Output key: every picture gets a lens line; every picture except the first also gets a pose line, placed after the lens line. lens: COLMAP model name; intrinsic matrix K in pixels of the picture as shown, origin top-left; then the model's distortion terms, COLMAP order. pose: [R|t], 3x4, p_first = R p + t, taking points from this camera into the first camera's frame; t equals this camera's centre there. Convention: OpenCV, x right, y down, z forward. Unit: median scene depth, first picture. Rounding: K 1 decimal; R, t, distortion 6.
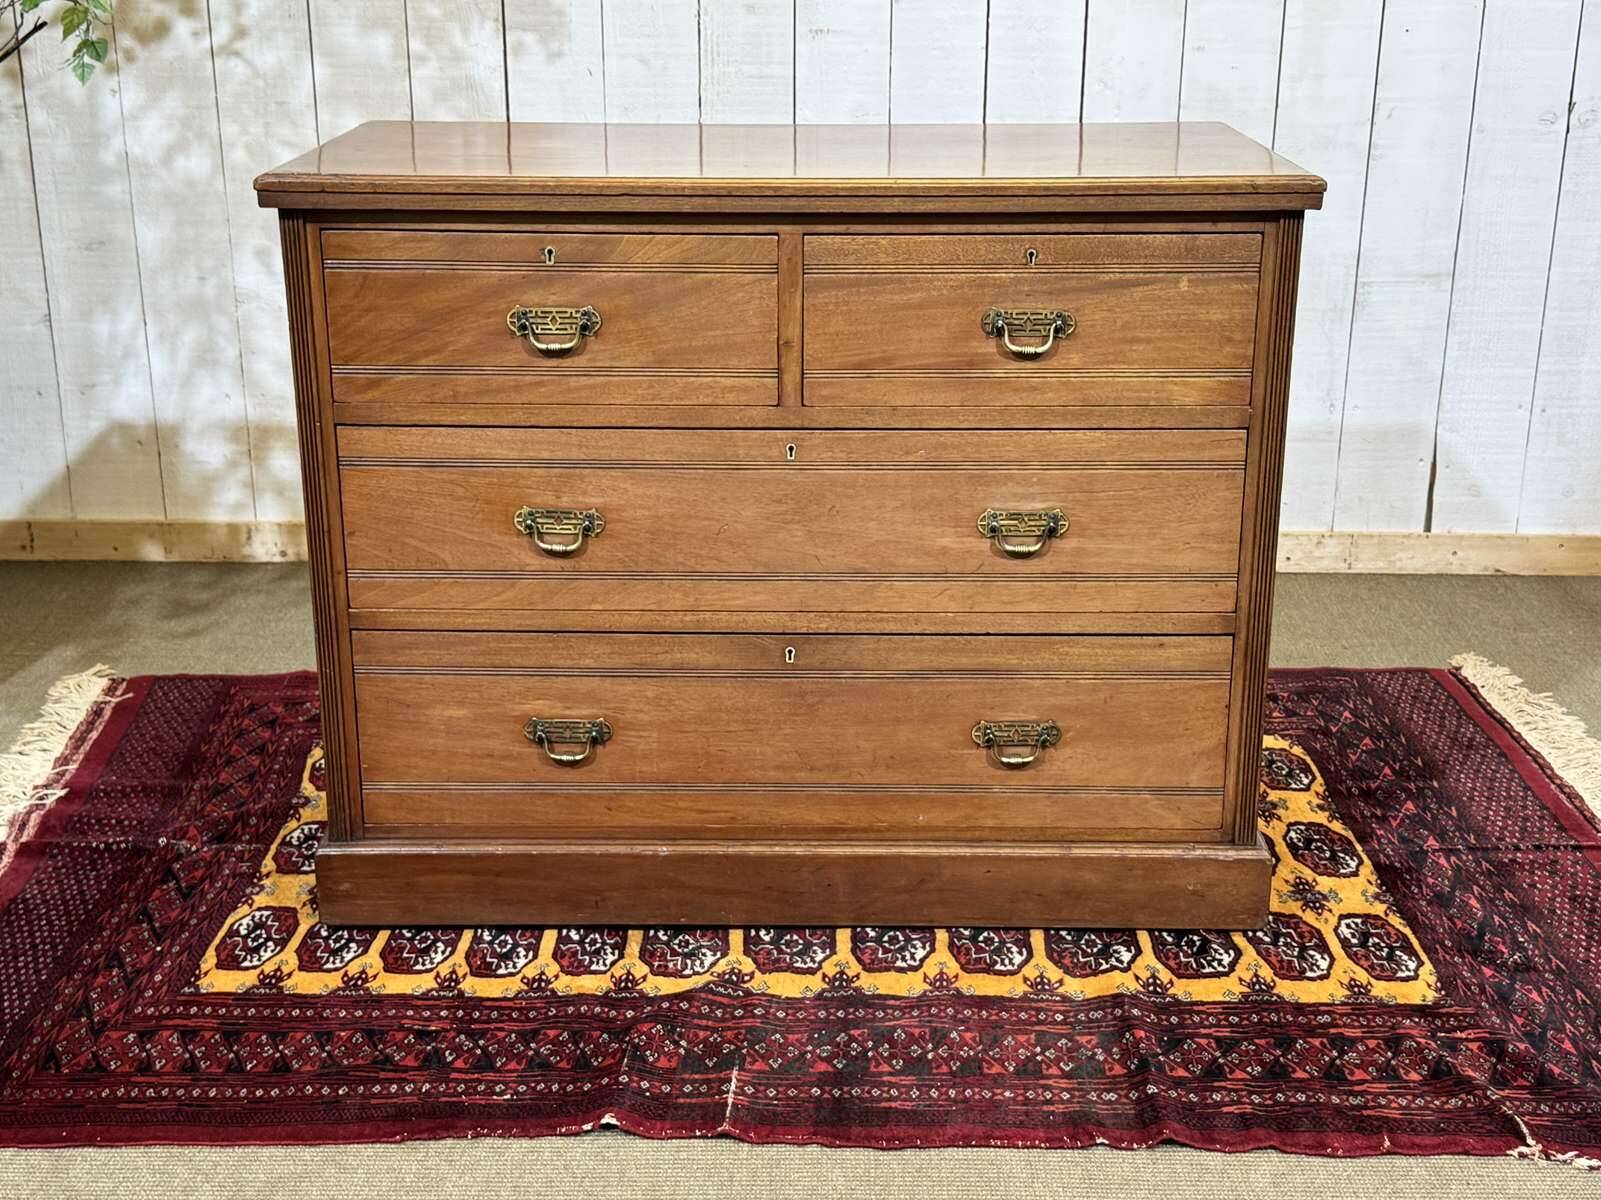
lens RADIAL K [[2108.5, 0, 793.0], [0, 2108.5, 630.3], [0, 0, 1]] dist [0.145572, -0.302994]
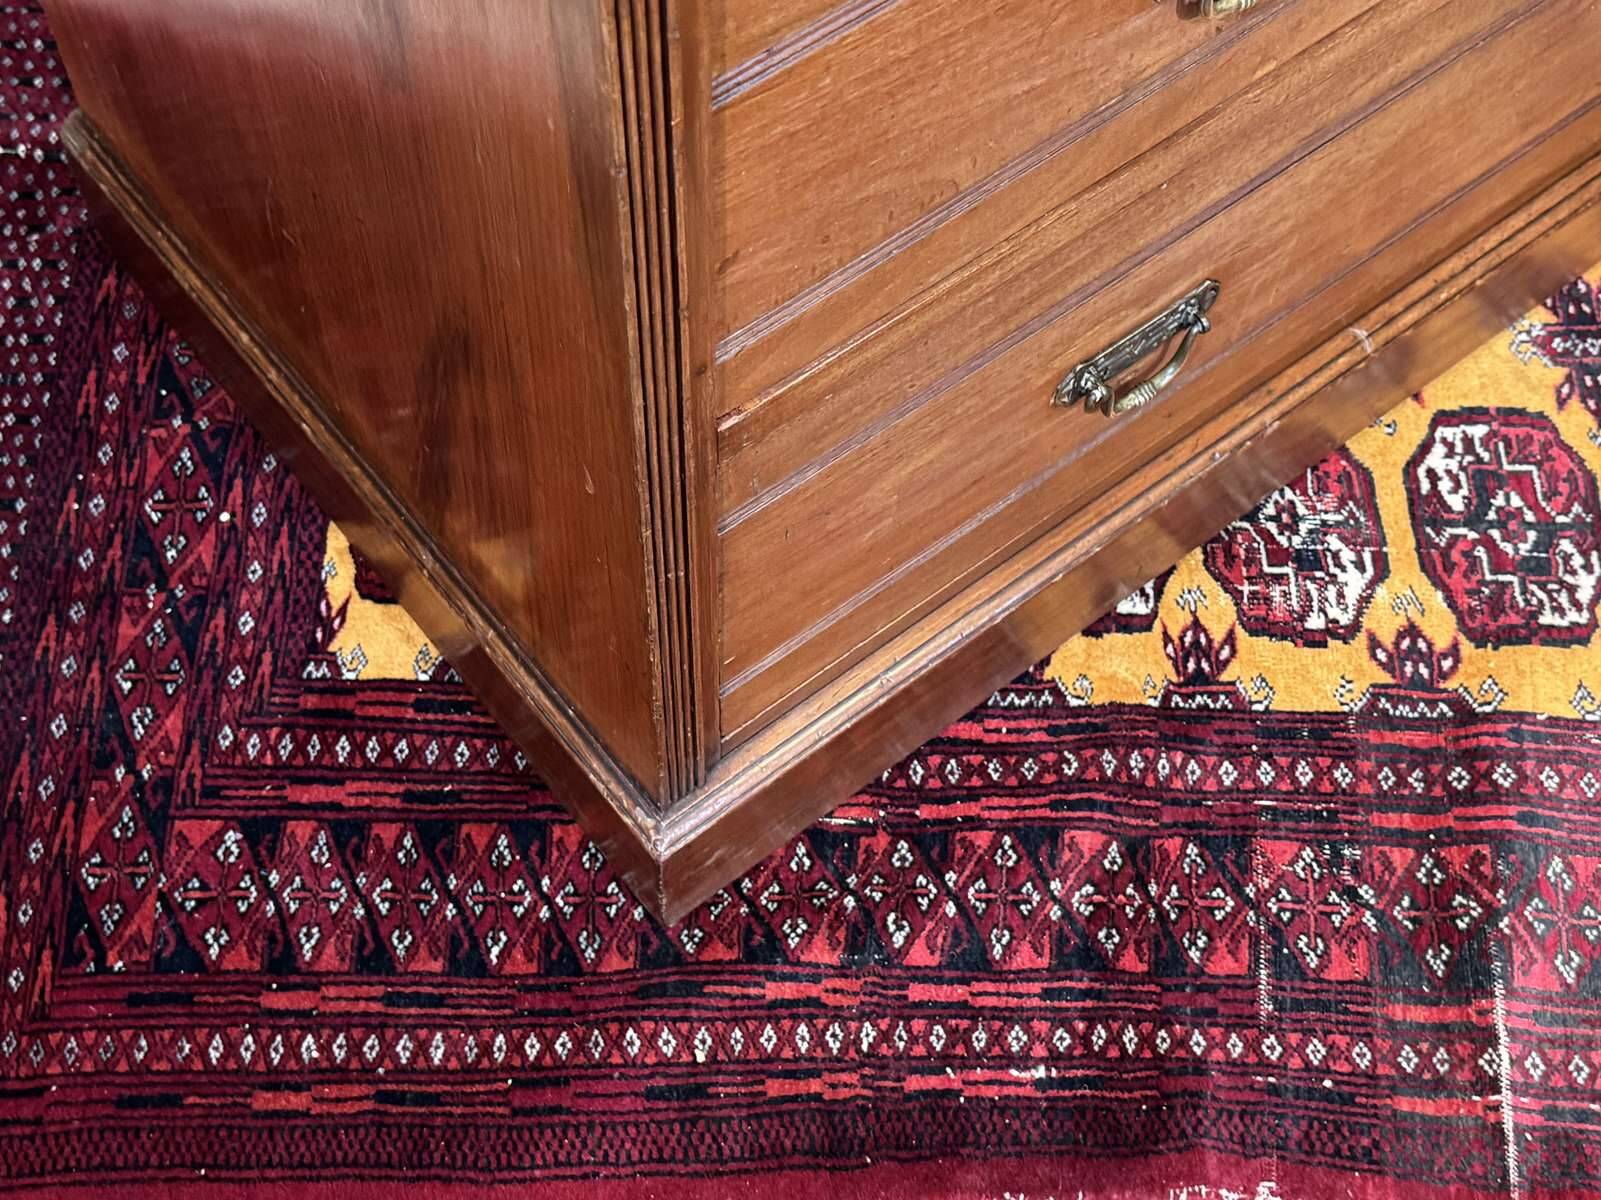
lens RADIAL K [[2172.6, 0, 792.0], [0, 2172.6, 605.9], [0, 0, 1]] dist [0.193939, -0.462770]
pose [[0.999543, 0.012924, 0.027309, -0.192262], [-0.027742, 0.750617, 0.660154, -0.180121], [-0.011967, -0.660611, 0.750633, 0.644343]]
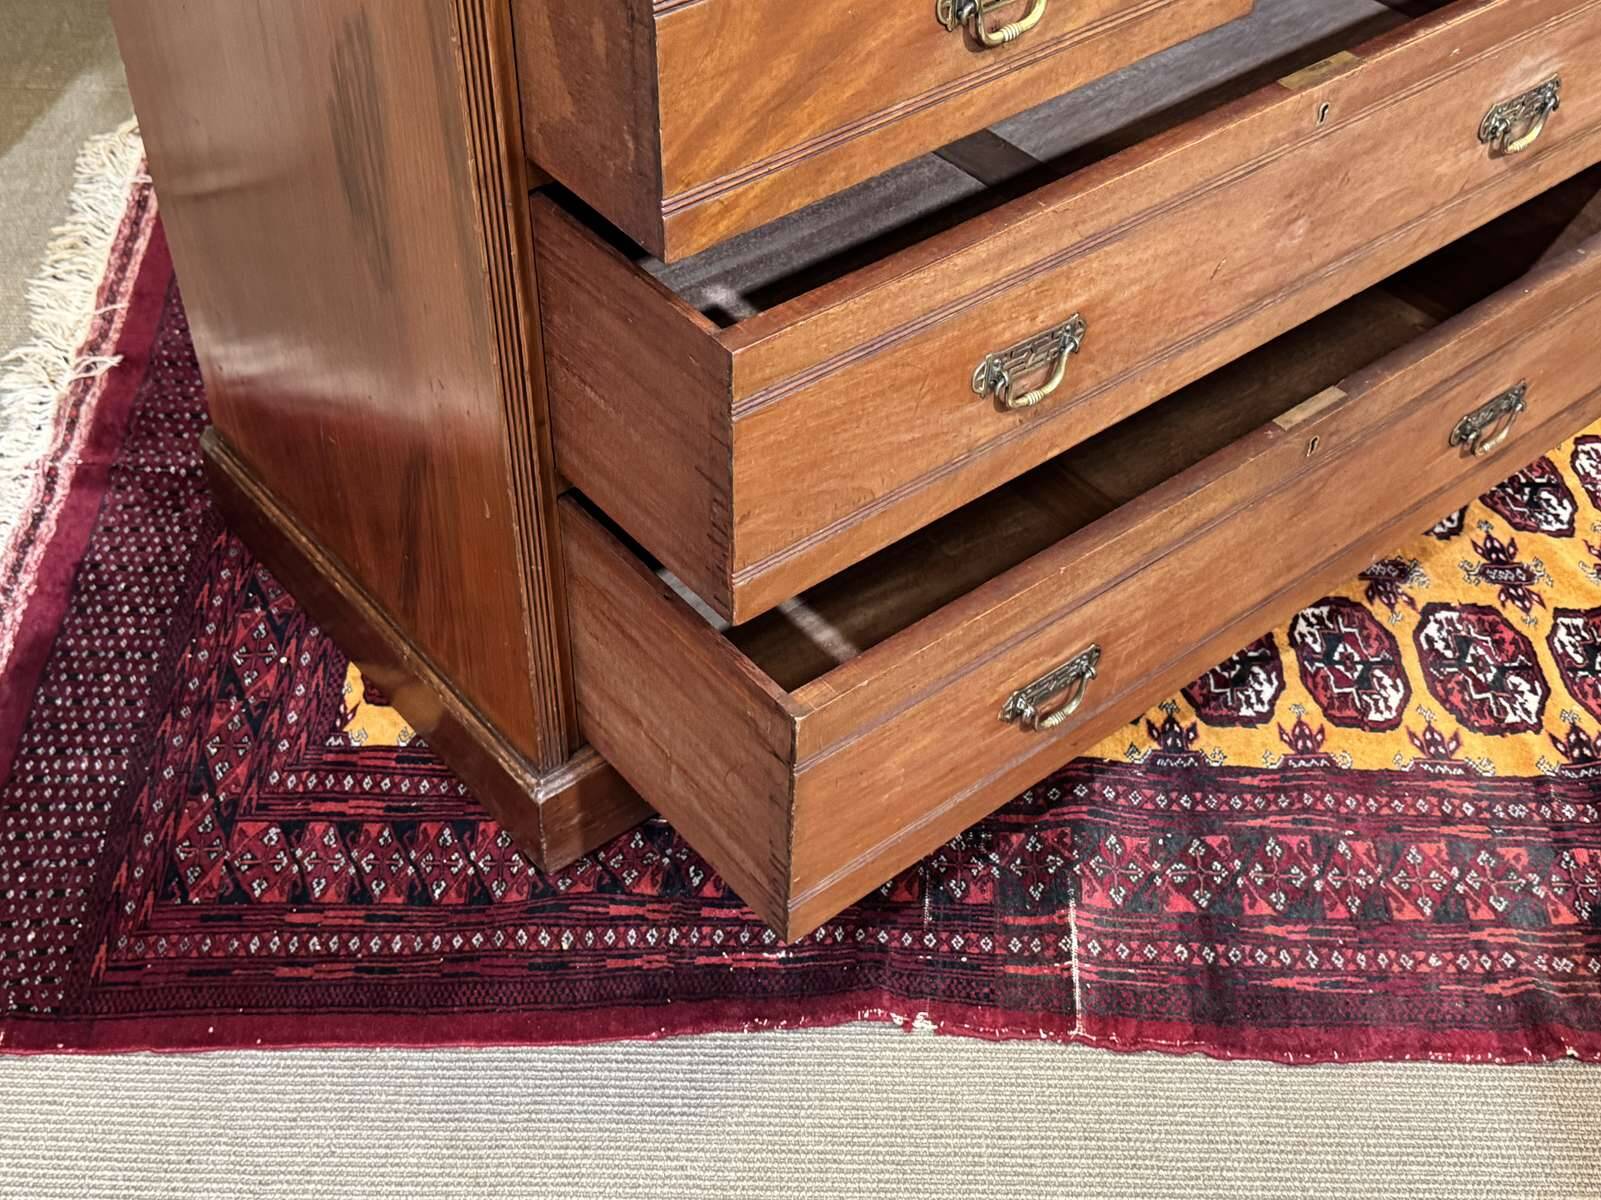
lens RADIAL K [[1863.2, 0, 804.2], [0, 1863.2, 619.3], [0, 0, 1]] dist [0.205887, -0.500231]
pose [[0.999430, 0.009495, 0.032396, -0.139148], [-0.022159, 0.908492, 0.417314, -0.162880], [-0.025469, -0.417794, 0.908185, 0.403299]]
